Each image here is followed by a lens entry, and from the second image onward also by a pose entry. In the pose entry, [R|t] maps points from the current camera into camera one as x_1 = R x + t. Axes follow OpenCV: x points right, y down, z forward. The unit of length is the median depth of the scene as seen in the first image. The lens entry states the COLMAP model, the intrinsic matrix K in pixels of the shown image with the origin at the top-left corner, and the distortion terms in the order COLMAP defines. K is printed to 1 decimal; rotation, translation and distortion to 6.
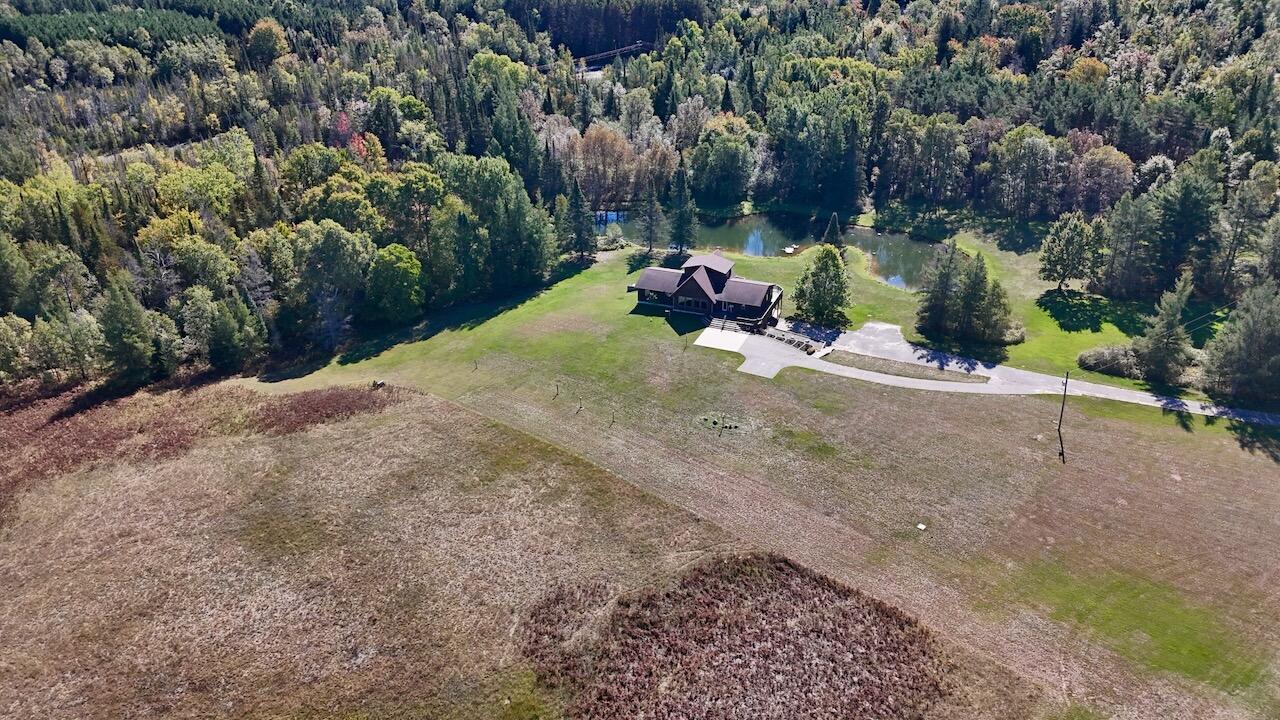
lens RADIAL K [[941.1, 0, 640.0], [0, 941.1, 360.0], [0, 0, 1]] dist [0.093199, -0.100965]
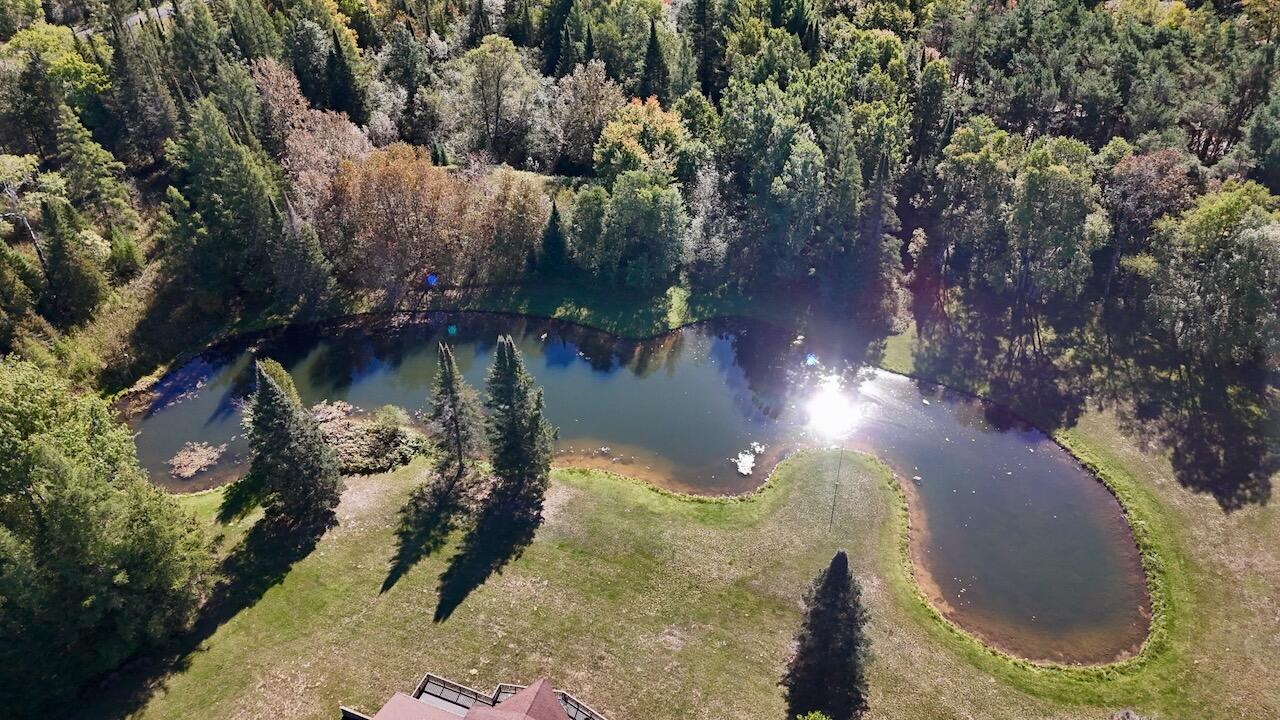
lens RADIAL K [[941.4, 0, 653.5], [0, 941.4, 359.0], [0, 0, 1]] dist [0.083237, -0.045994]
pose [[0.999813, -0.009307, 0.016925, 0.091837], [0.005747, 0.979916, 0.199326, -0.241046], [-0.018440, -0.199191, 0.979787, 0.475799]]
